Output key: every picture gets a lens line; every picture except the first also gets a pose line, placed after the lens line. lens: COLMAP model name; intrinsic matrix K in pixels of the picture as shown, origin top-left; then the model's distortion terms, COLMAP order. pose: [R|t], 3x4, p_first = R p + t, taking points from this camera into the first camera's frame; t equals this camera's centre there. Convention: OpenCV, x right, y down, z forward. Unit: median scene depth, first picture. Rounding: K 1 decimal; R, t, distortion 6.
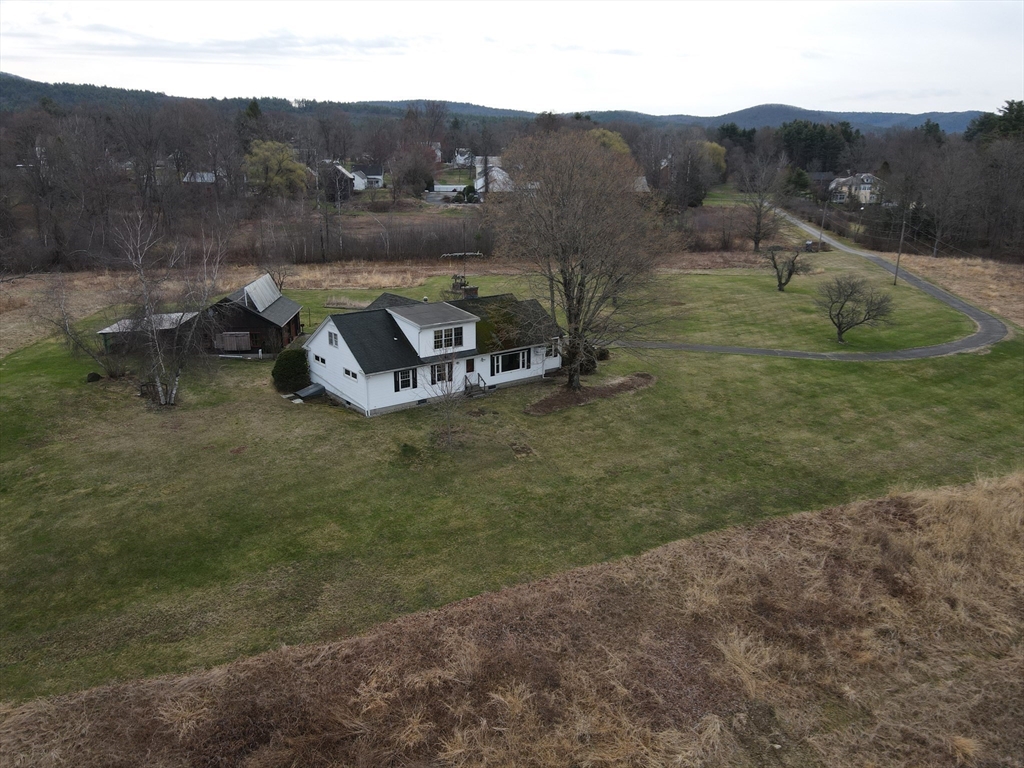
lens RADIAL K [[750.2, 0, 512.0], [0, 750.2, 384.0], [0, 0, 1]] dist [0.001159, 0.029702]
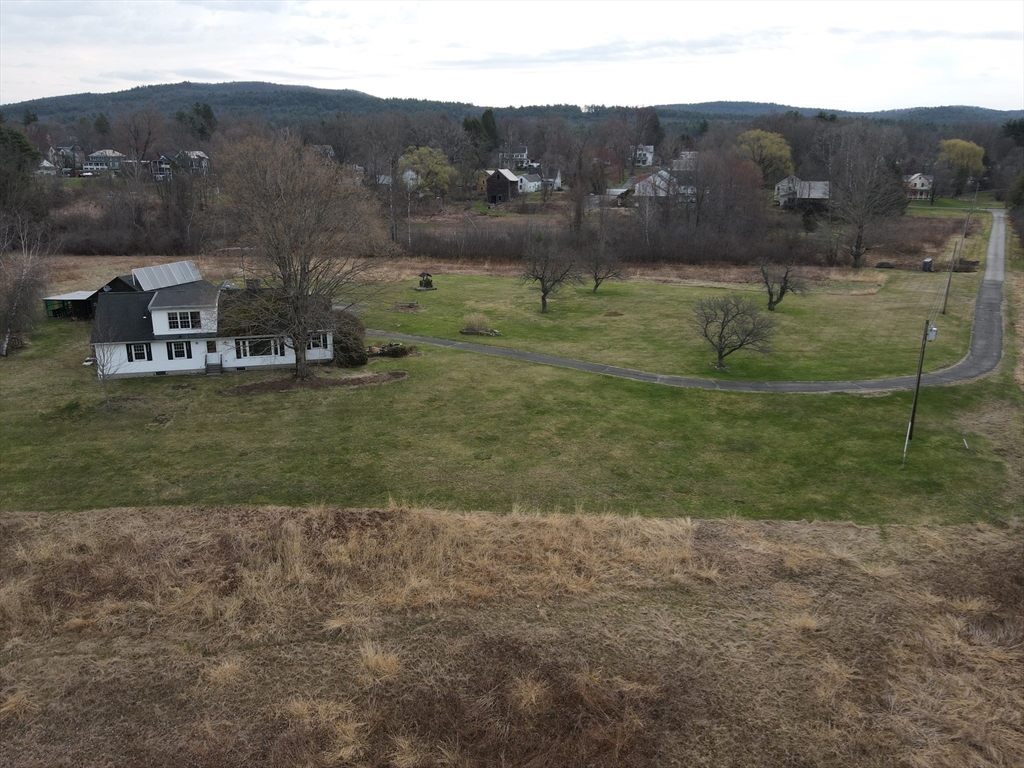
lens RADIAL K [[750.2, 0, 512.0], [0, 750.2, 384.0], [0, 0, 1]] dist [0.001159, 0.029702]
pose [[0.928141, 0.105054, -0.357095, 0.726058], [-0.106522, 0.994188, 0.015614, -0.032523], [0.356660, 0.023546, 0.933937, 0.103327]]
